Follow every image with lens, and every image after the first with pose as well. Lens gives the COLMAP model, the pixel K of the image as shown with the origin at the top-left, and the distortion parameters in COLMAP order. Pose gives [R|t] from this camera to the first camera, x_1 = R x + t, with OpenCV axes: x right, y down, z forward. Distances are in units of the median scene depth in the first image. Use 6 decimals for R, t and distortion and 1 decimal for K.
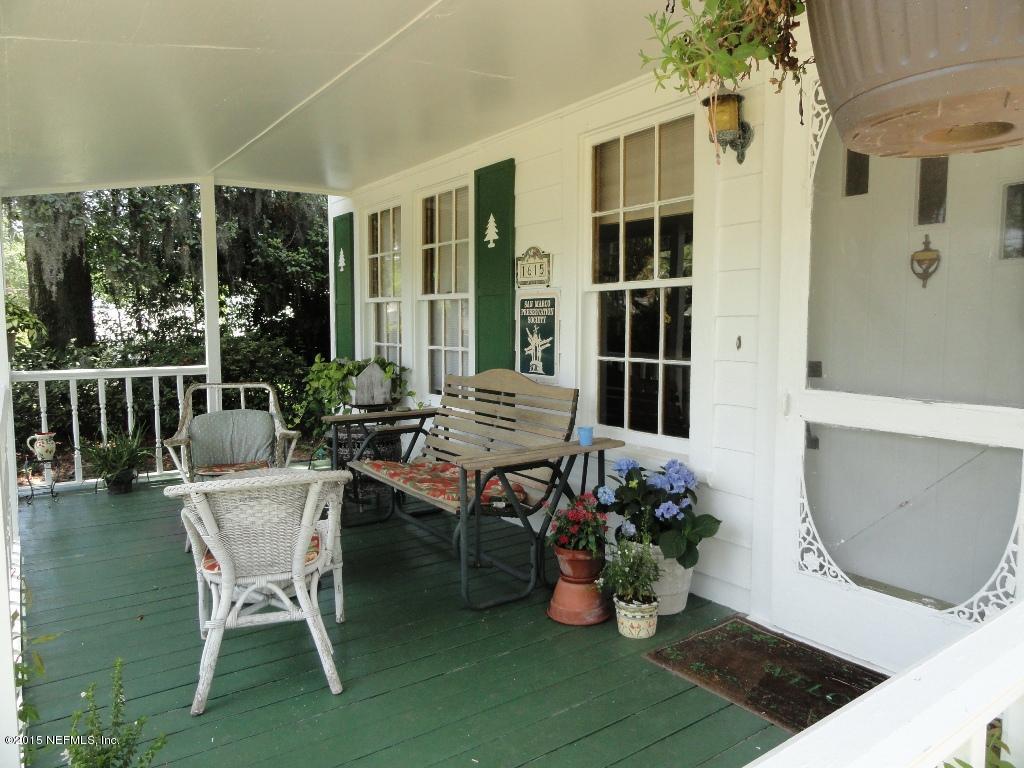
lens RADIAL K [[705.5, 0, 515.3], [0, 705.5, 382.1], [0, 0, 1]] dist [-0.007422, 0.007756]
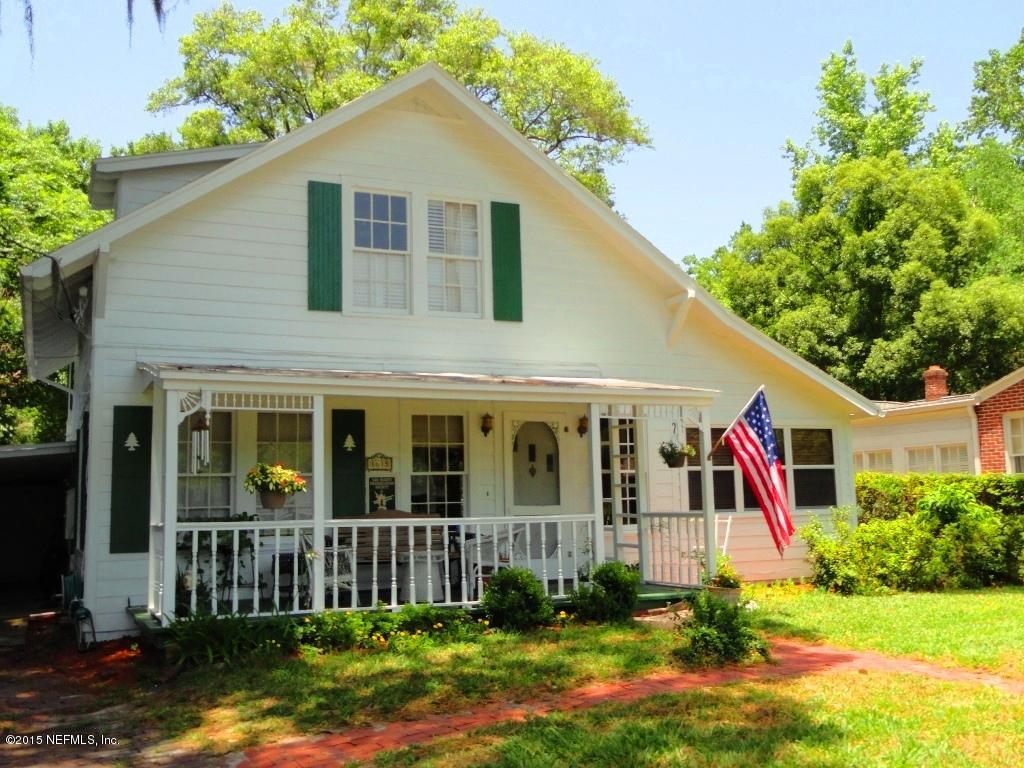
lens RADIAL K [[999.7, 0, 508.6], [0, 999.7, 383.8], [0, 0, 1]] dist [-0.011805, 0.000000]
pose [[0.174968, 0.117400, 0.977550, -2.940597], [0.107973, 0.984589, -0.137571, 0.061894], [-0.978636, 0.129619, 0.159596, 0.105513]]
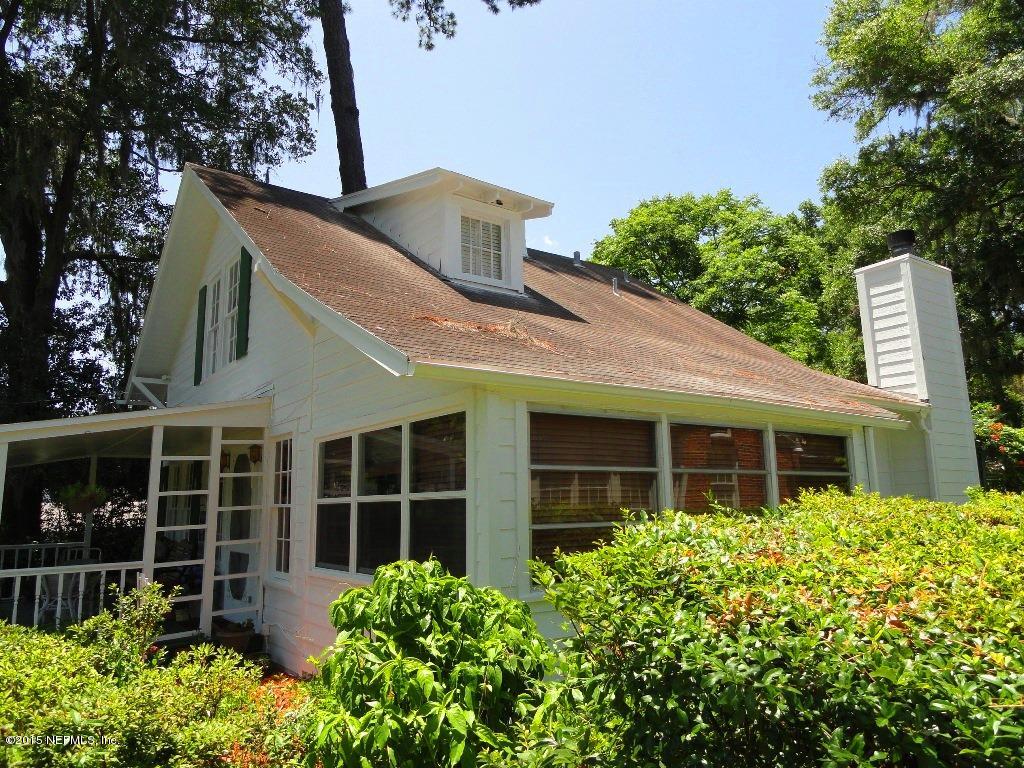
lens RADIAL K [[705.5, 0, 515.1], [0, 705.5, 386.2], [0, 0, 1]] dist [-0.007422, 0.007756]
pose [[0.999383, -0.013196, 0.032546, 1.121357], [0.020870, 0.968494, -0.248160, 0.109483], [-0.028246, 0.248686, 0.968172, -1.713405]]
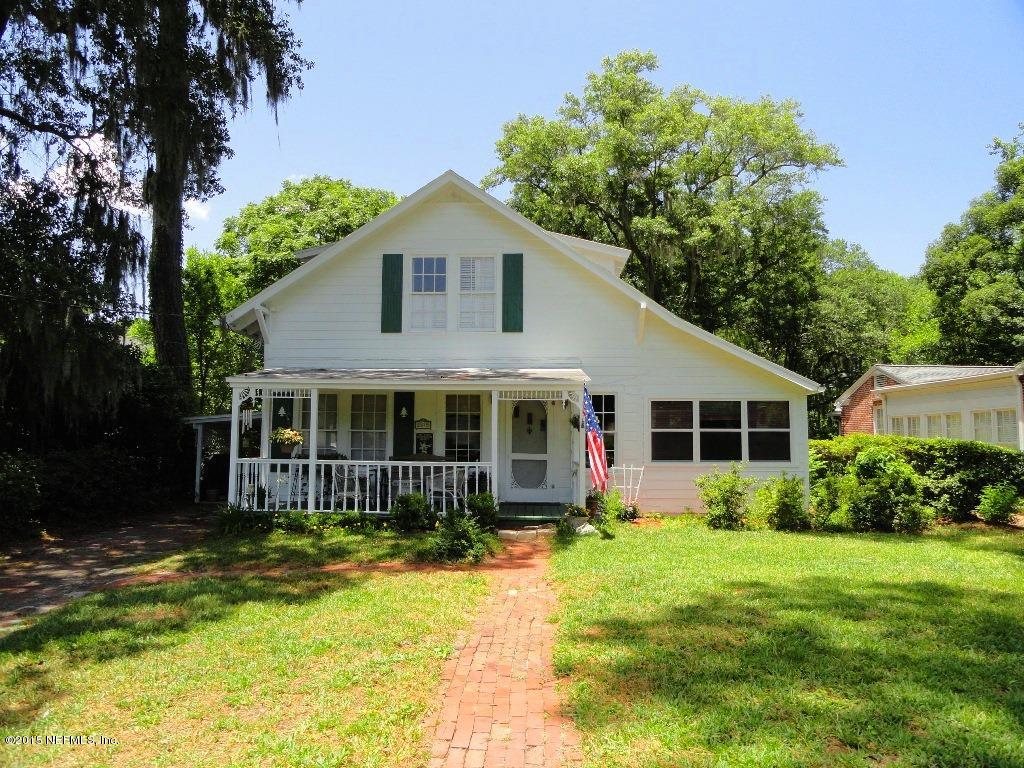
lens RADIAL K [[705.5, 0, 514.1], [0, 705.5, 381.2], [0, 0, 1]] dist [-0.007422, 0.007756]
pose [[0.599565, 0.073138, 0.796977, -2.542604], [0.063042, 0.988406, -0.138131, 0.139097], [-0.797840, 0.133061, 0.588002, -1.462057]]
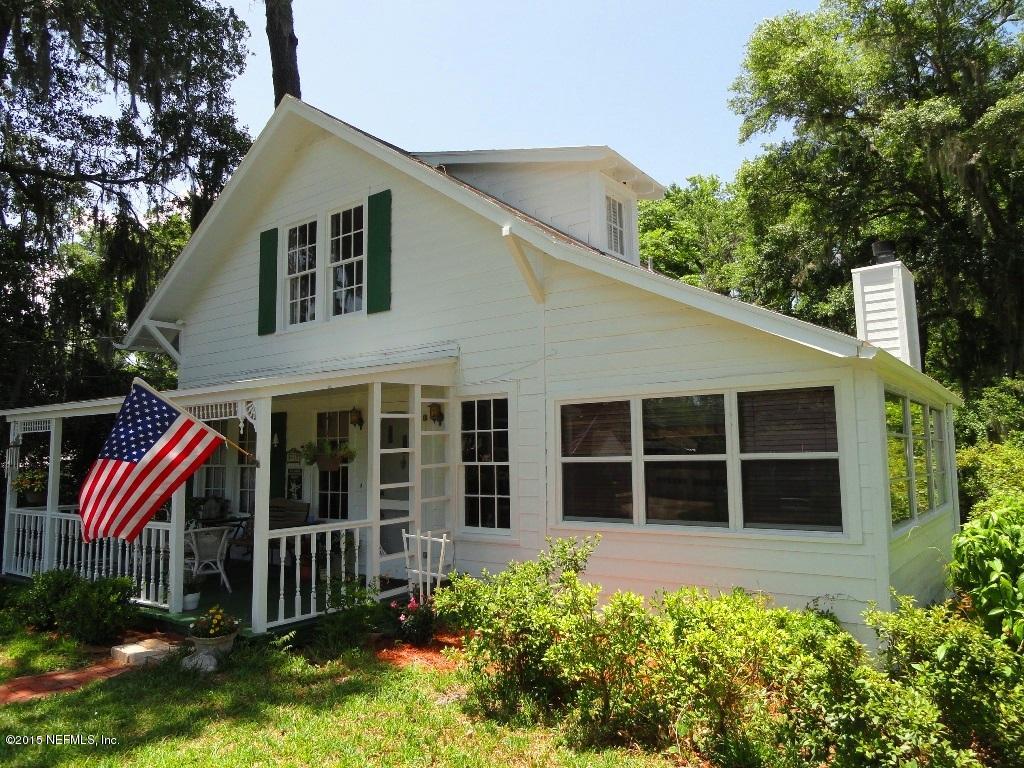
lens RADIAL K [[705.5, 0, 514.7], [0, 705.5, 385.0], [0, 0, 1]] dist [-0.007422, 0.007756]
pose [[0.946099, 0.020811, 0.323208, -0.046536], [0.041074, 0.982166, -0.183473, 0.081307], [-0.321262, 0.186859, 0.928372, -1.644134]]
